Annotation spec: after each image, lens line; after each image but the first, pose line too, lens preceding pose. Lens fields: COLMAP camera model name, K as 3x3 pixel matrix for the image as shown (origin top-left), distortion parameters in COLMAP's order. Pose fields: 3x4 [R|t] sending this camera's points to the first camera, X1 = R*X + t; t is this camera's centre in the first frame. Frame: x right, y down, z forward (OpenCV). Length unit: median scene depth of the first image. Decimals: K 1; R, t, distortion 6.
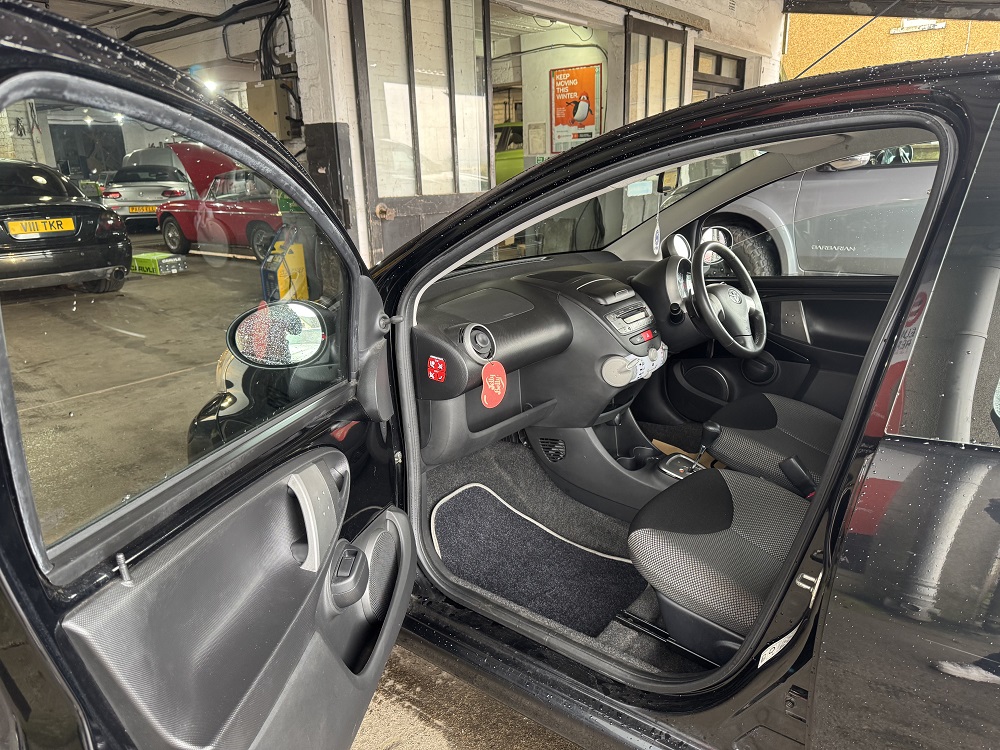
lens RADIAL K [[712.8, 0, 500.0], [0, 712.8, 375.0], [0, 0, 1]] dist [0.110039, -0.104720]
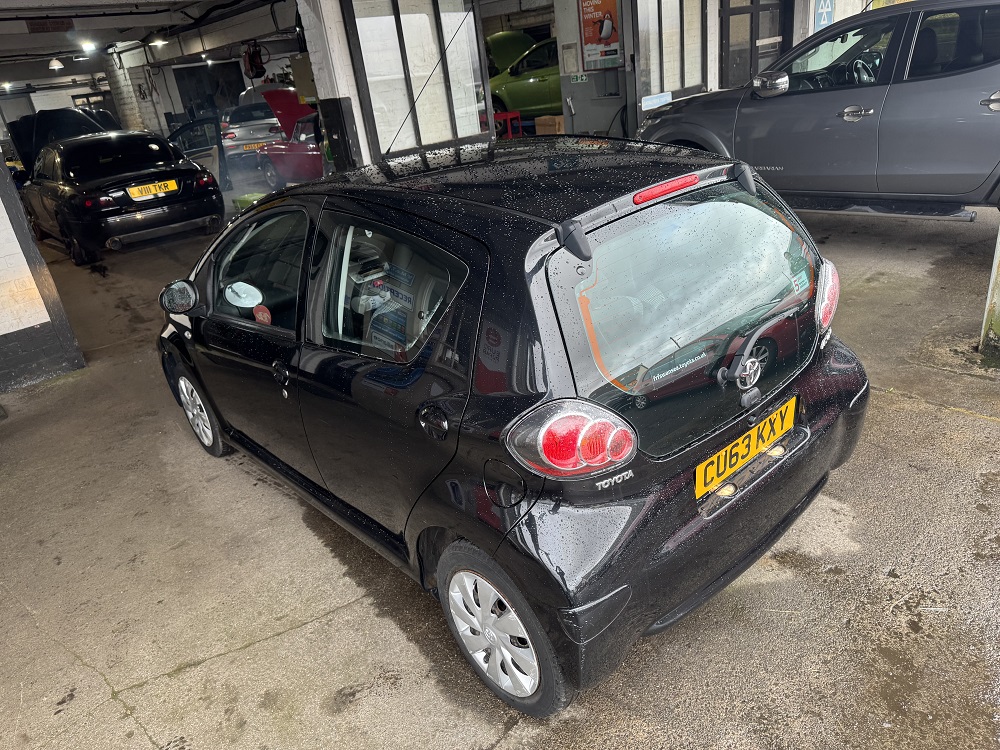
lens RADIAL K [[712.8, 0, 500.0], [0, 712.8, 375.0], [0, 0, 1]] dist [0.110039, -0.104720]
pose [[0.981198, -0.018939, -0.192070, 0.209490], [0.045845, 0.989561, 0.136625, -0.025158], [0.187478, -0.142862, 0.971824, -0.177178]]
